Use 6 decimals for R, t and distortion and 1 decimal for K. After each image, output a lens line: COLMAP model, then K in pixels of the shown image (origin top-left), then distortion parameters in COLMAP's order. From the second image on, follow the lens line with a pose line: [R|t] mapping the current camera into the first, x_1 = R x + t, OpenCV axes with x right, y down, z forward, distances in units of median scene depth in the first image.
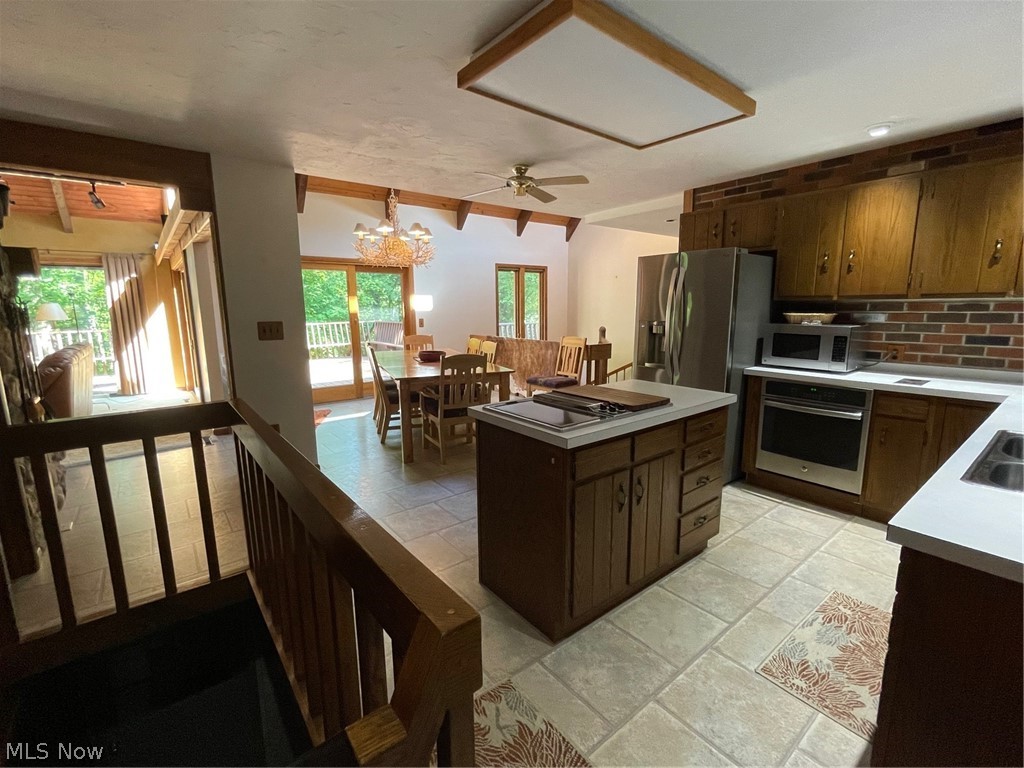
lens RADIAL K [[461.5, 0, 512.7], [0, 461.5, 382.0], [0, 0, 1]] dist [-0.013155, 0.000087]
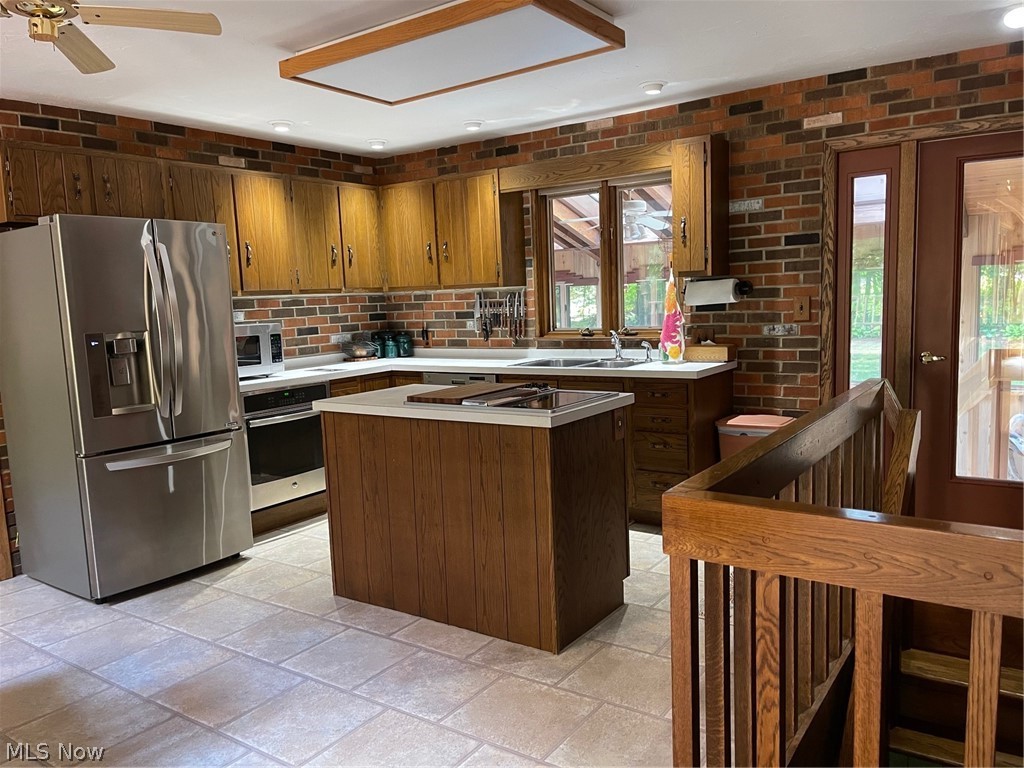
lens RADIAL K [[777.3, 0, 513.1], [0, 777.3, 388.1], [0, 0, 1]] dist [0.027613, -0.009633]
pose [[-0.274501, -0.093763, 0.957004, -0.889850], [0.201555, 0.967516, 0.152606, -0.134130], [-0.940226, 0.234779, -0.246686, 0.935222]]
